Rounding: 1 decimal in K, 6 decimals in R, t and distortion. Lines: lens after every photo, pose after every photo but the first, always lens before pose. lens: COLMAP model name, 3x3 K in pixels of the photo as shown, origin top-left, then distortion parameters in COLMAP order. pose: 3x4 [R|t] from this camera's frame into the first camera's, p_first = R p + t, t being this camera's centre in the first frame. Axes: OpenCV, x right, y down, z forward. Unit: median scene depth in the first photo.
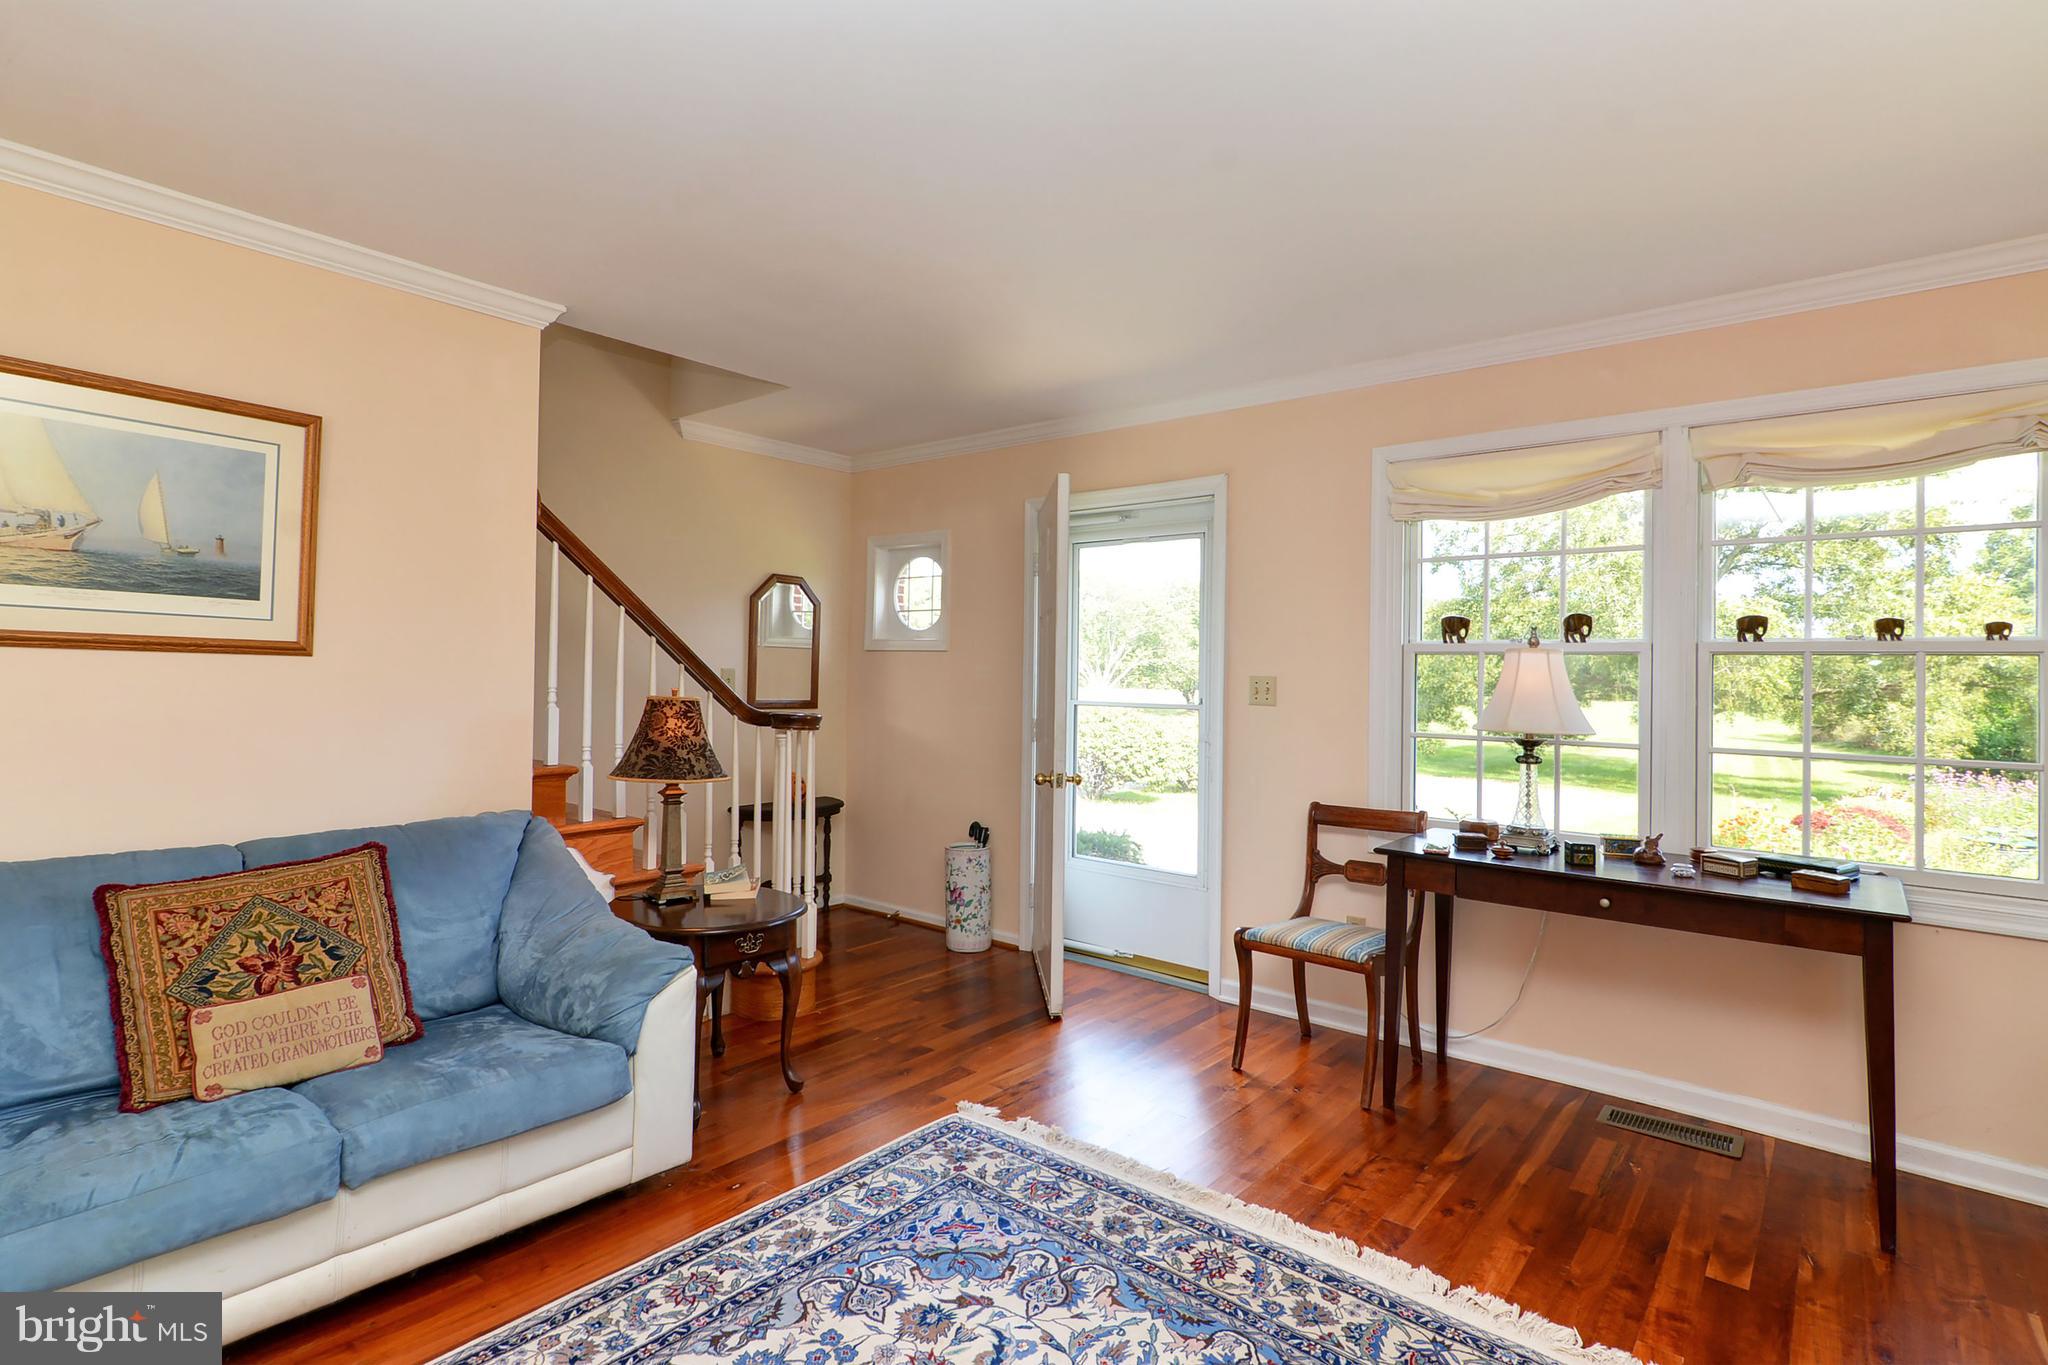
lens RADIAL K [[990.9, 0, 1021.1], [0, 990.9, 702.4], [0, 0, 1]] dist [0.003560, 0.000813]
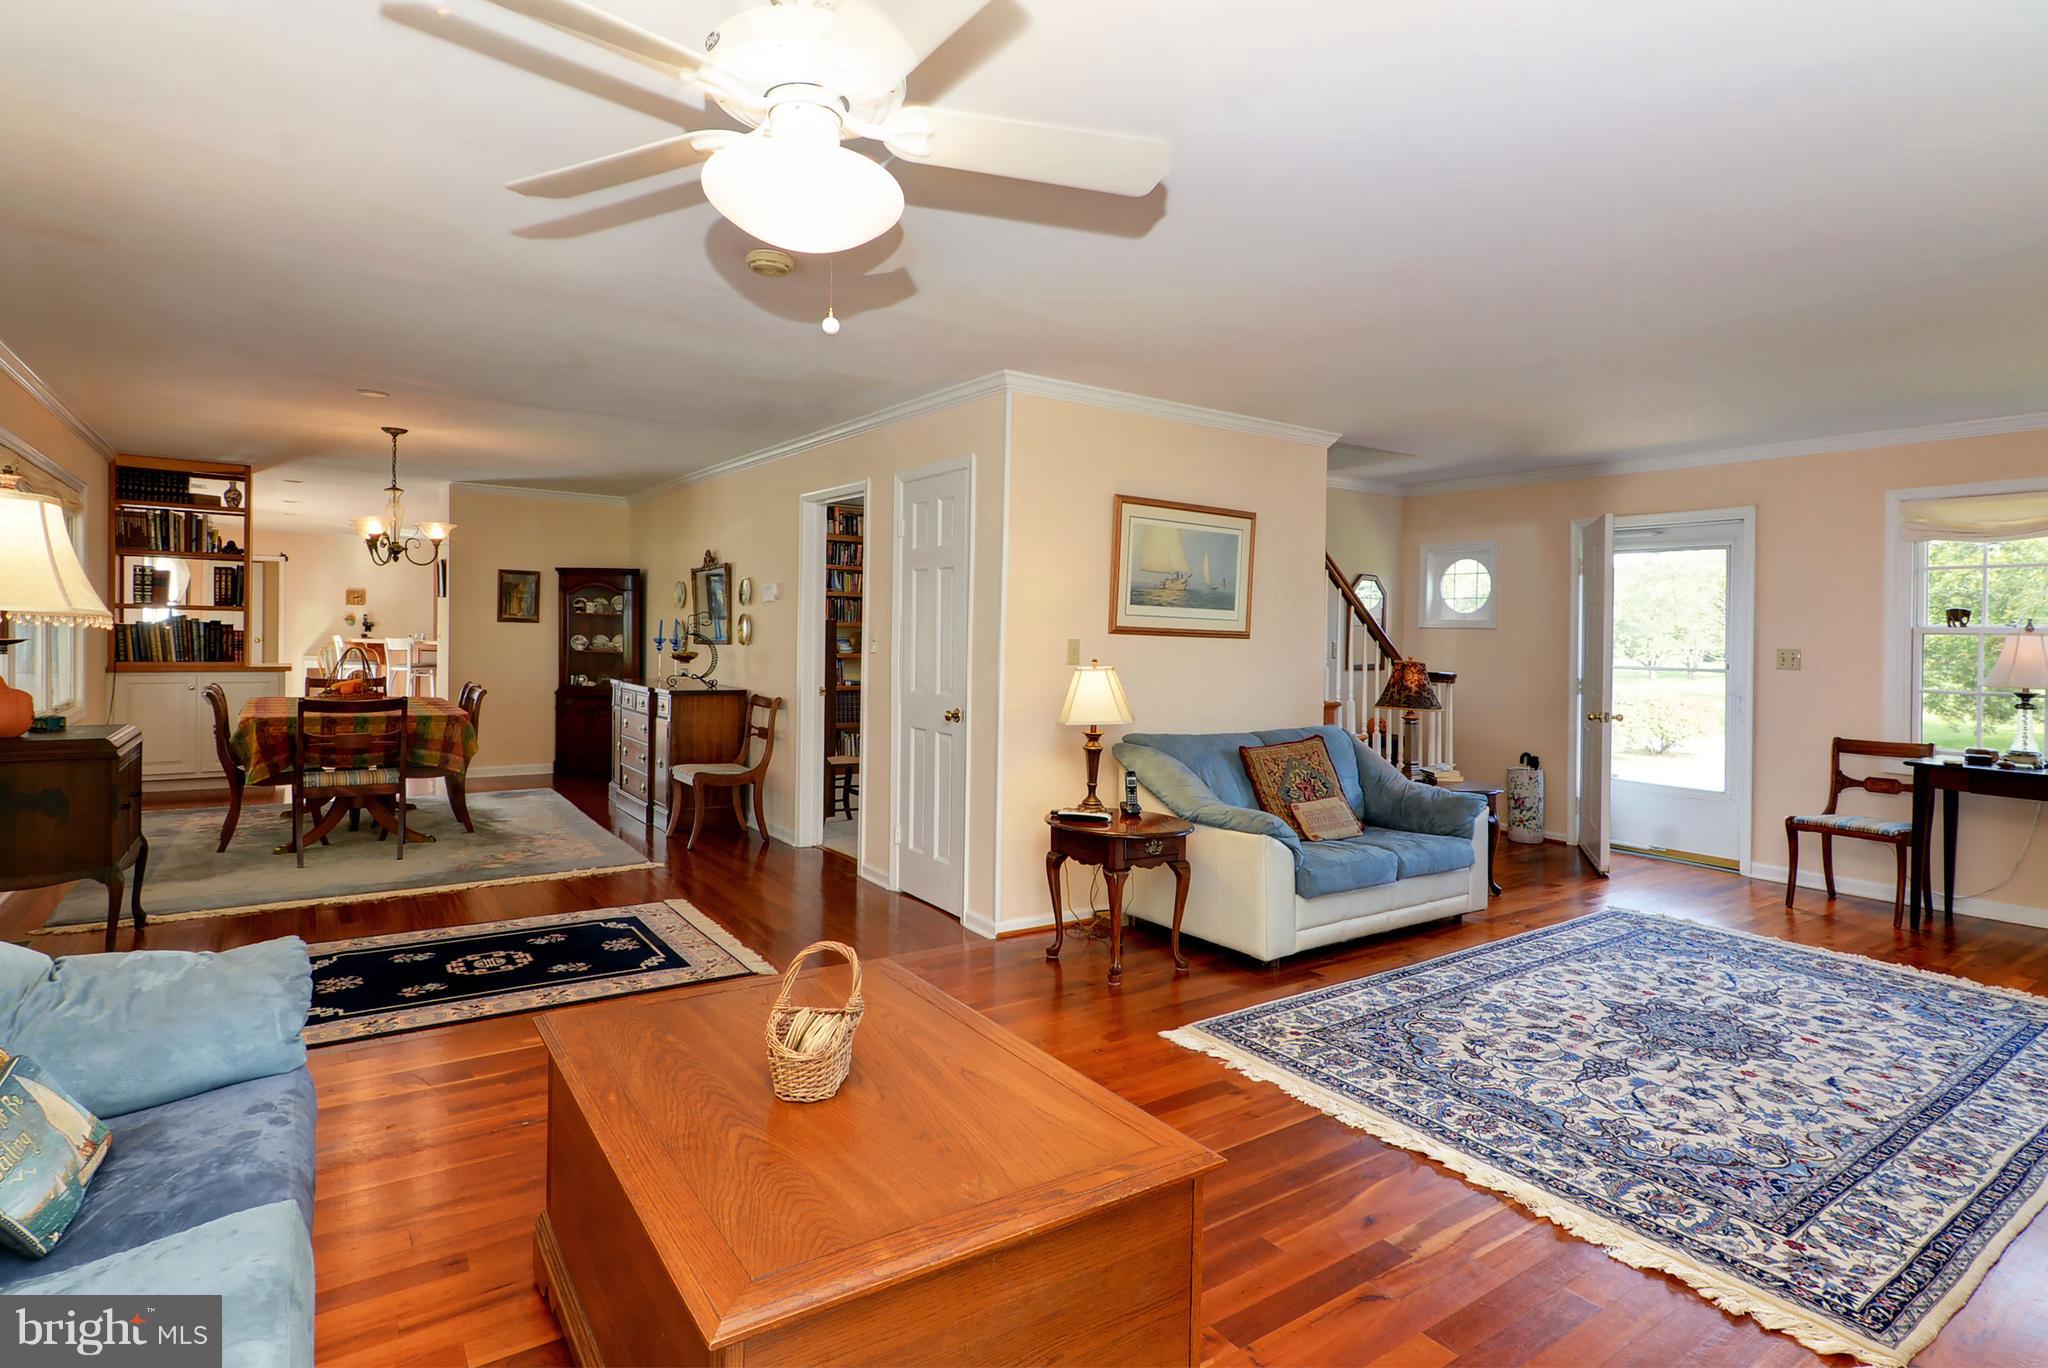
lens RADIAL K [[1032.1, 0, 1042.7], [0, 1032.1, 653.0], [0, 0, 1]] dist [0.006791, 0.001354]
pose [[0.968766, 0.003537, -0.247951, -0.464581], [-0.006599, 0.999912, -0.011516, 0.004463], [0.247888, 0.012793, 0.968704, -0.771730]]
